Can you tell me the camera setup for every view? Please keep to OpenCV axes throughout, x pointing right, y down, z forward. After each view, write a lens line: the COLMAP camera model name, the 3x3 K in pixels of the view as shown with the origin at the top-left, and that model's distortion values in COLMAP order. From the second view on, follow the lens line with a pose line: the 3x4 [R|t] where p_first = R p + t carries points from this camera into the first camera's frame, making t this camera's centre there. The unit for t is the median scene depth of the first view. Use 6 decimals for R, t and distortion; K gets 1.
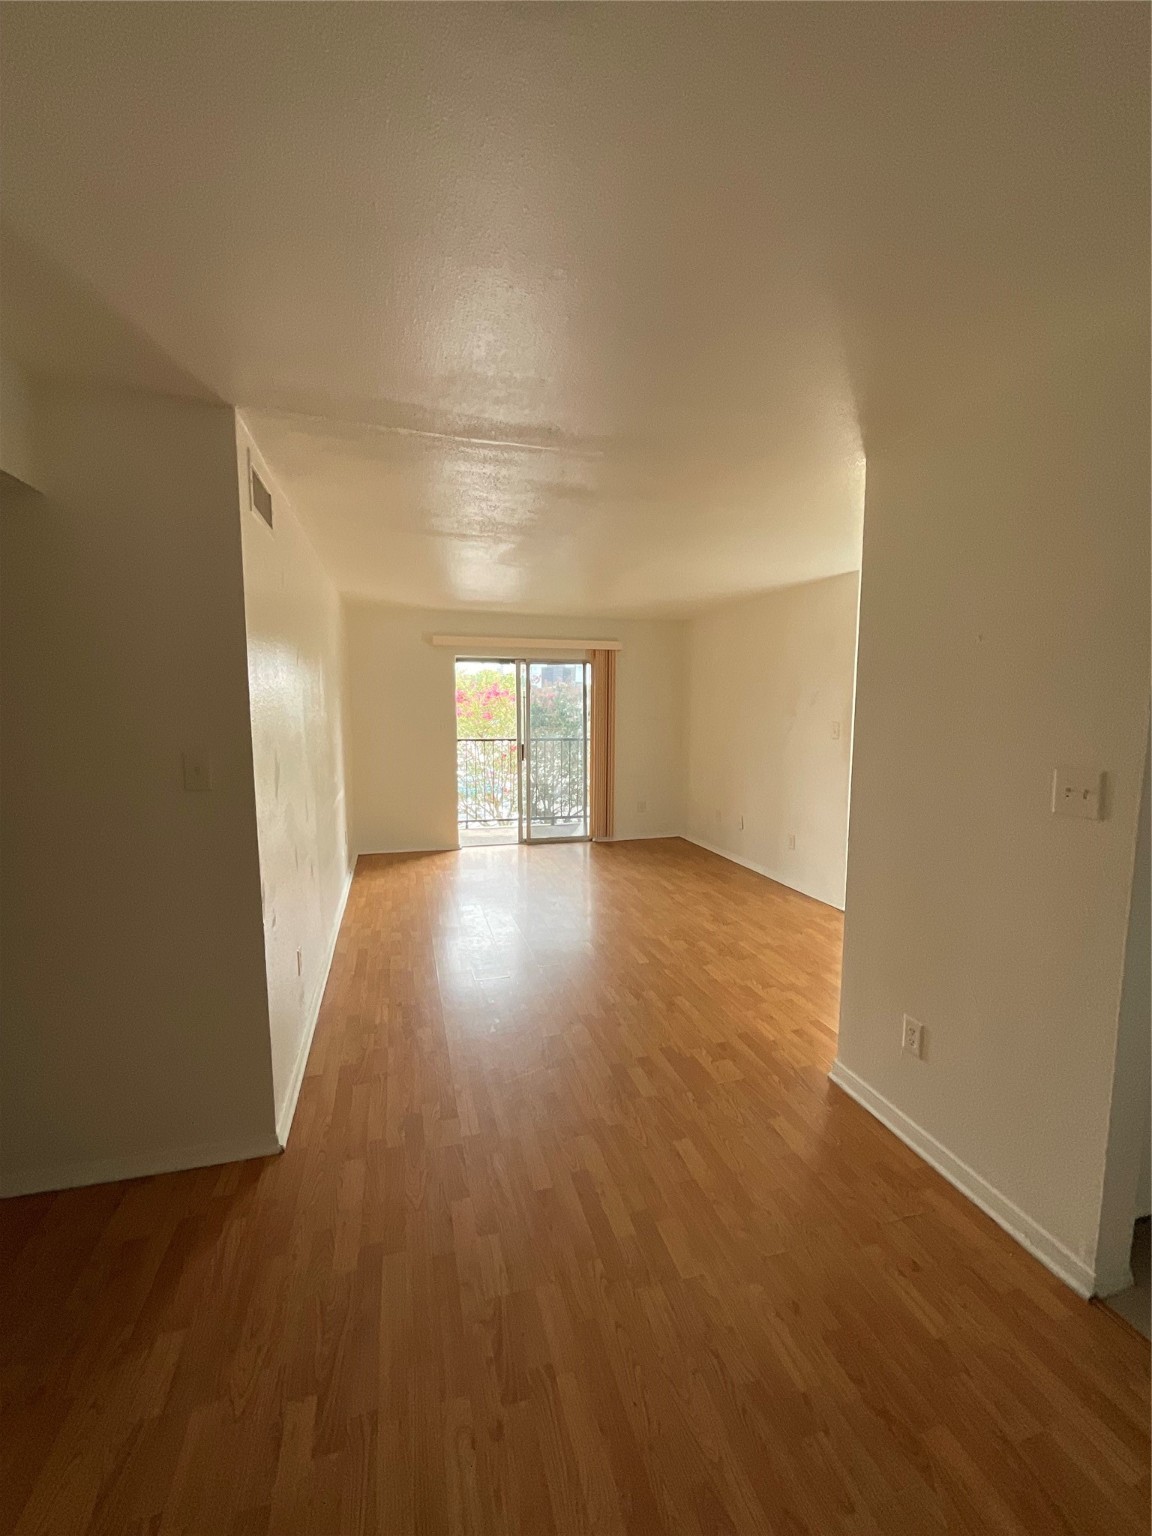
lens RADIAL K [[623.6, 0, 570.3], [0, 623.6, 773.6], [0, 0, 1]] dist [-0.001425, 0.000293]
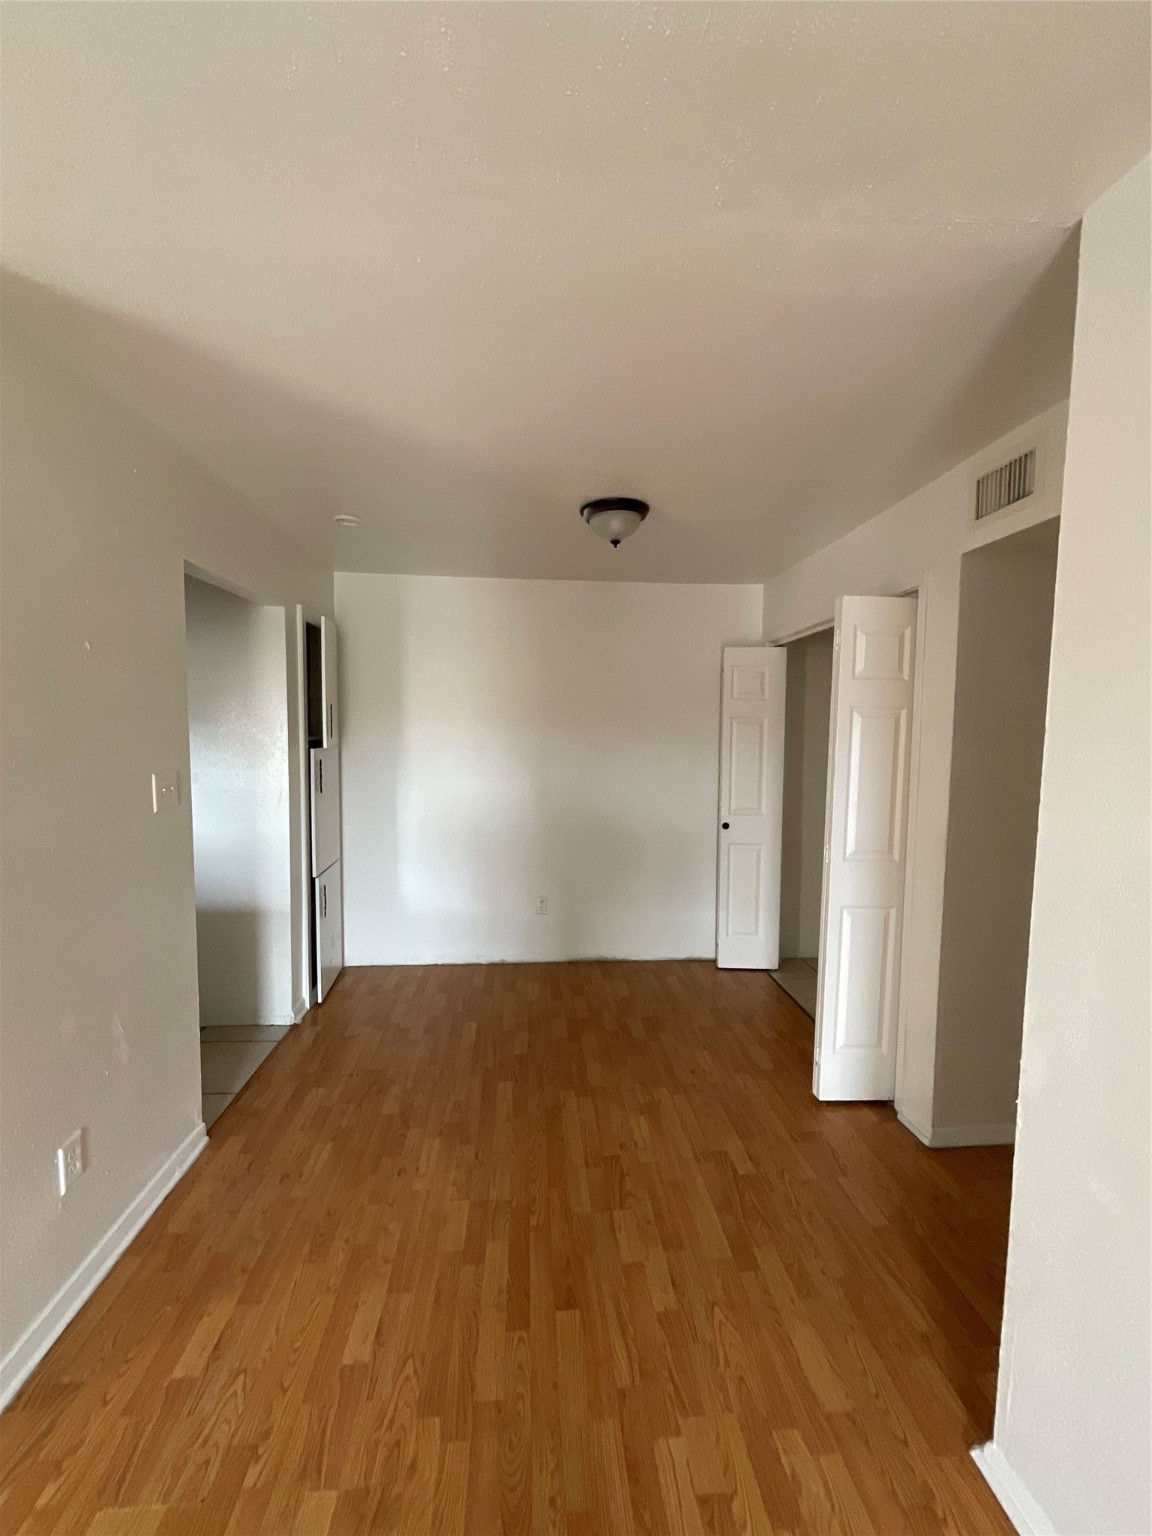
lens RADIAL K [[623.6, 0, 570.3], [0, 623.6, 773.6], [0, 0, 1]] dist [-0.001425, 0.000293]
pose [[-0.980354, -0.022952, 0.195909, -0.222858], [0.013839, 0.982756, 0.184386, -0.212524], [-0.196762, 0.183475, -0.963131, 1.929646]]
